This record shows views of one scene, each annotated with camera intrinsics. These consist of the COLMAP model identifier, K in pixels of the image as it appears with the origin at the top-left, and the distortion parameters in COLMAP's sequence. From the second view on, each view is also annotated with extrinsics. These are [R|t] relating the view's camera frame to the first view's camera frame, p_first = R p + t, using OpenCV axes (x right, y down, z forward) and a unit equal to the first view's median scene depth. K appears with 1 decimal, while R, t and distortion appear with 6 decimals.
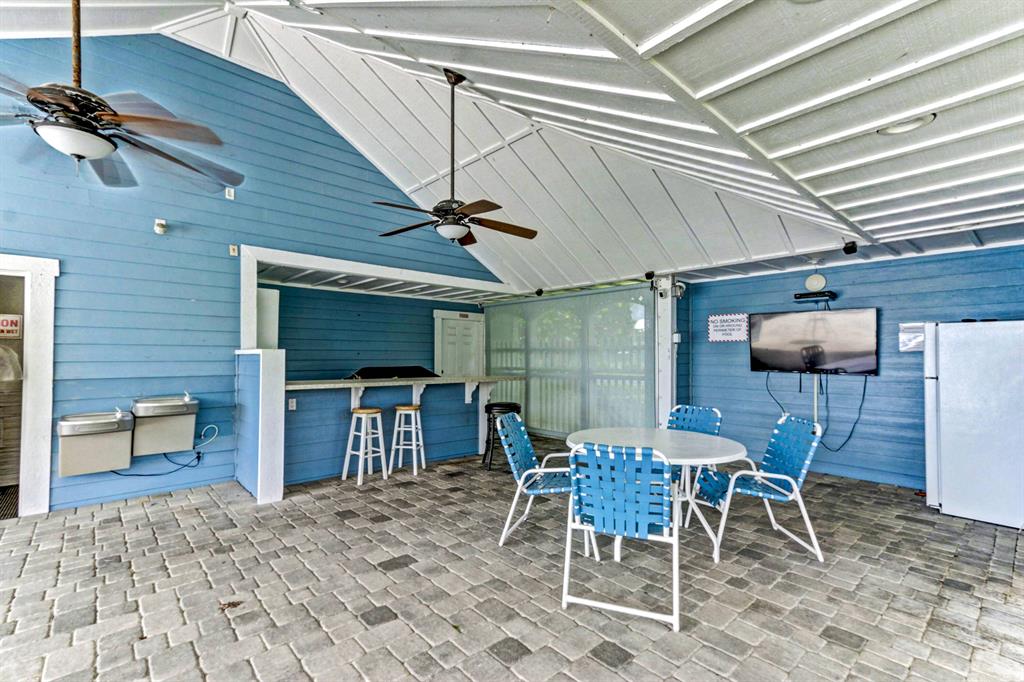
lens RADIAL K [[458.7, 0, 510.0], [0, 458.7, 344.6], [0, 0, 1]] dist [0.014295, 0.001213]
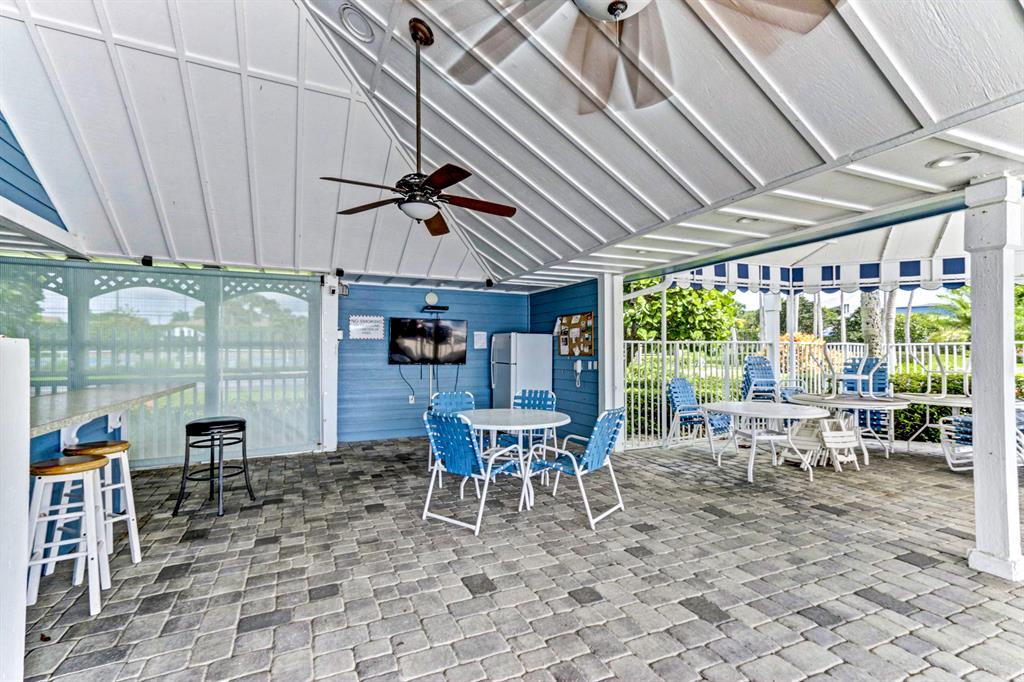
lens RADIAL K [[458.7, 0, 510.0], [0, 458.7, 344.6], [0, 0, 1]] dist [0.014295, 0.001213]
pose [[0.296709, 0.014899, 0.954852, -0.747139], [-0.022953, 0.999701, -0.008466, 0.011576], [-0.954692, -0.019405, 0.296962, 0.473485]]
